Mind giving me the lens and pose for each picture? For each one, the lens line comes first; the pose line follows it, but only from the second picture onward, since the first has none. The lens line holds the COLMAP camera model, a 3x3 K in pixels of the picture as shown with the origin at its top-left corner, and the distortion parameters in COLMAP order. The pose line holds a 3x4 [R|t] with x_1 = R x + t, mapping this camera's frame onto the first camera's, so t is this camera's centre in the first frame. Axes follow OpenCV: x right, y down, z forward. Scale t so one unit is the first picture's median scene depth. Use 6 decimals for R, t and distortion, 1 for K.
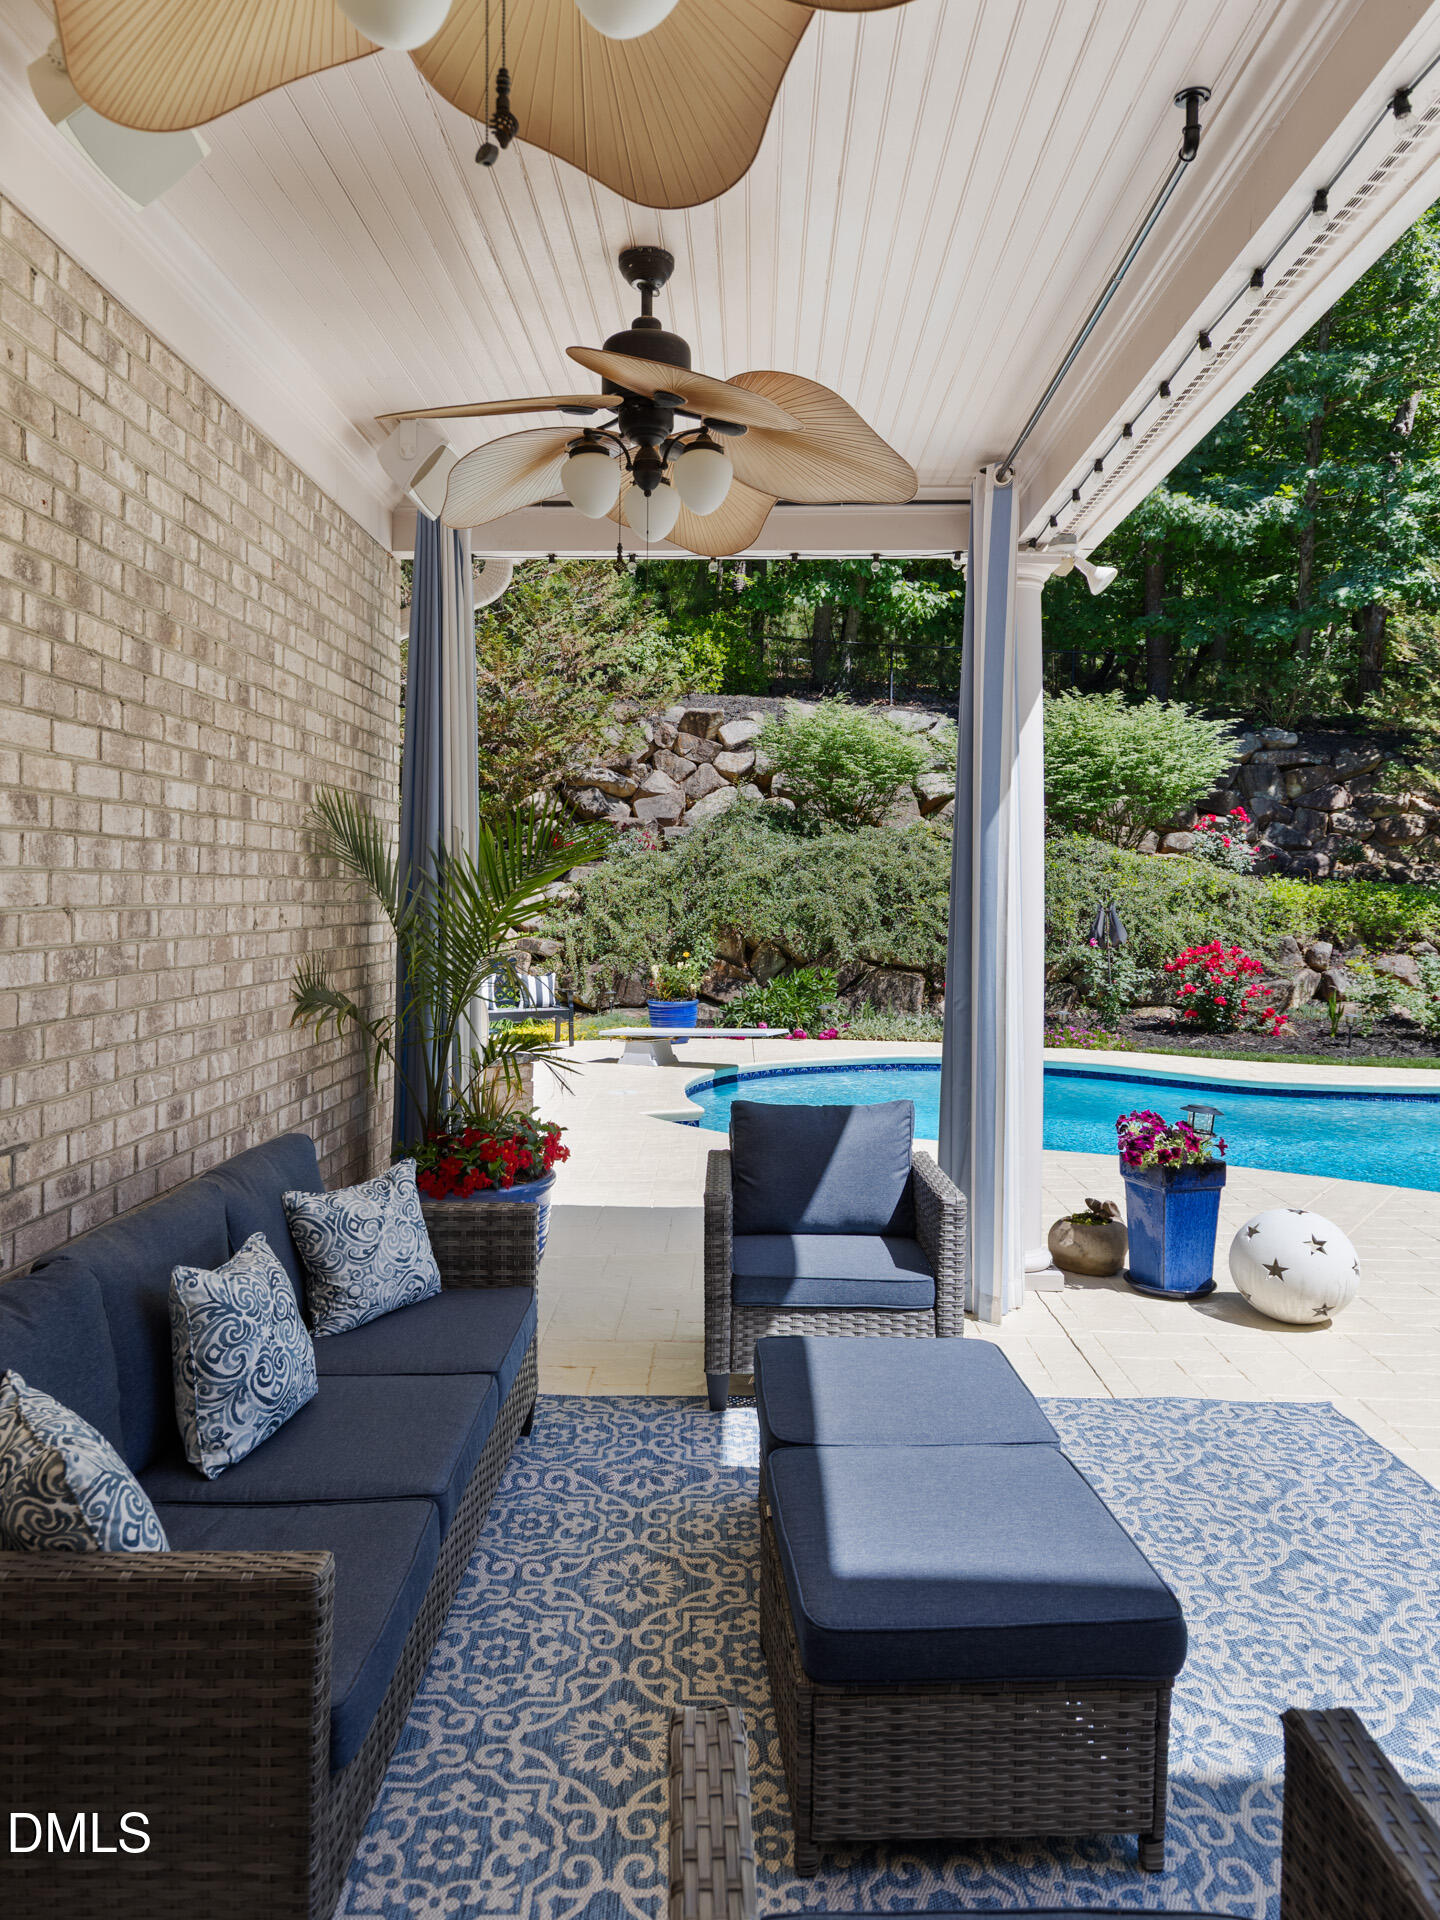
lens RADIAL K [[1283.7, 0, 717.0], [0, 1283.7, 901.7], [0, 0, 1]] dist [-0.000671, -0.001686]
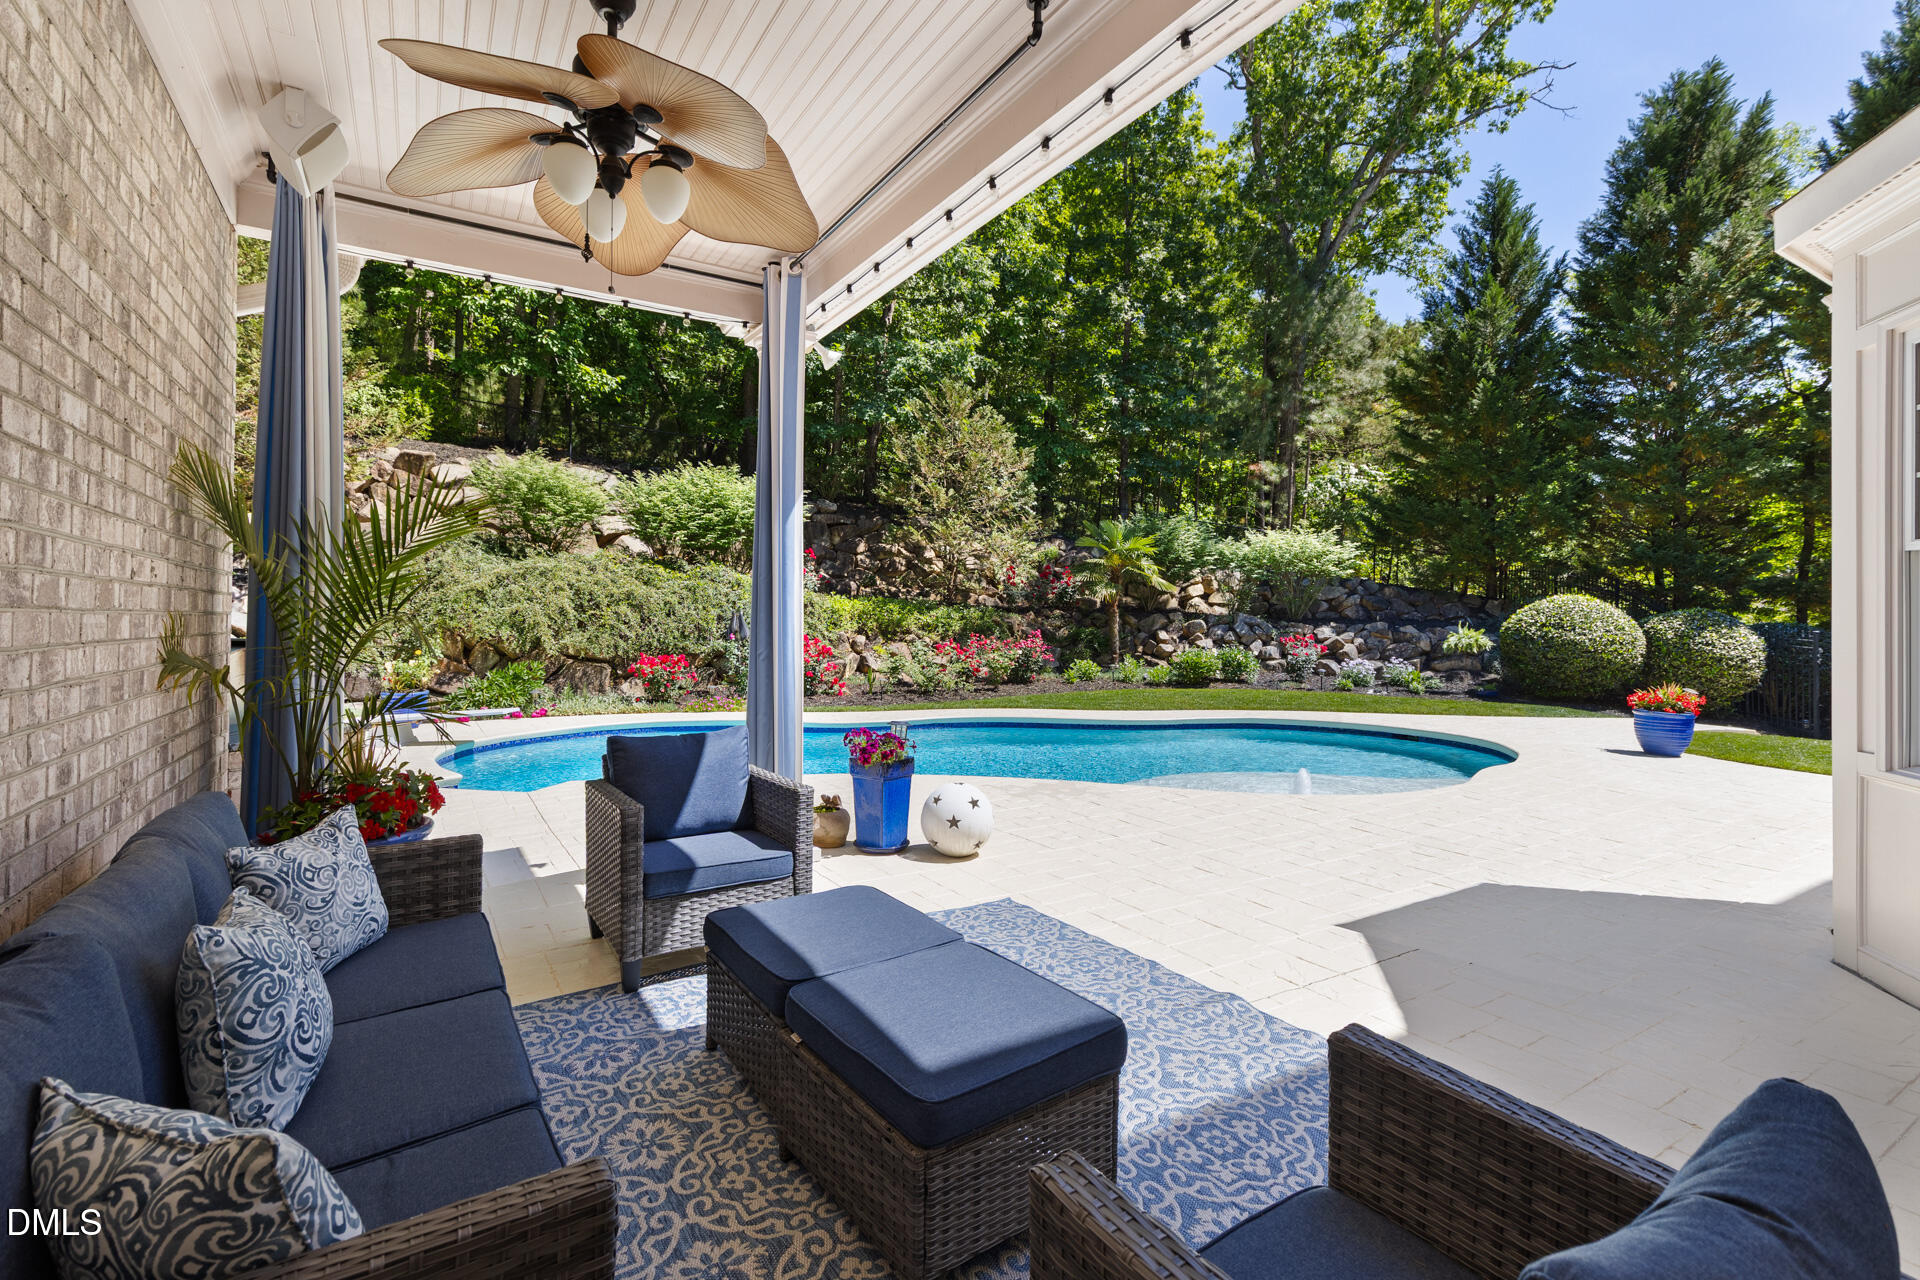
lens RADIAL K [[896.9, 0, 959.1], [0, 896.9, 594.3], [0, 0, 1]] dist [0.003944, -0.000648]
pose [[0.845846, -0.007482, 0.533374, -0.178123], [0.019908, 0.999648, -0.017549, 0.048777], [-0.533055, 0.025463, 0.845697, 0.125637]]
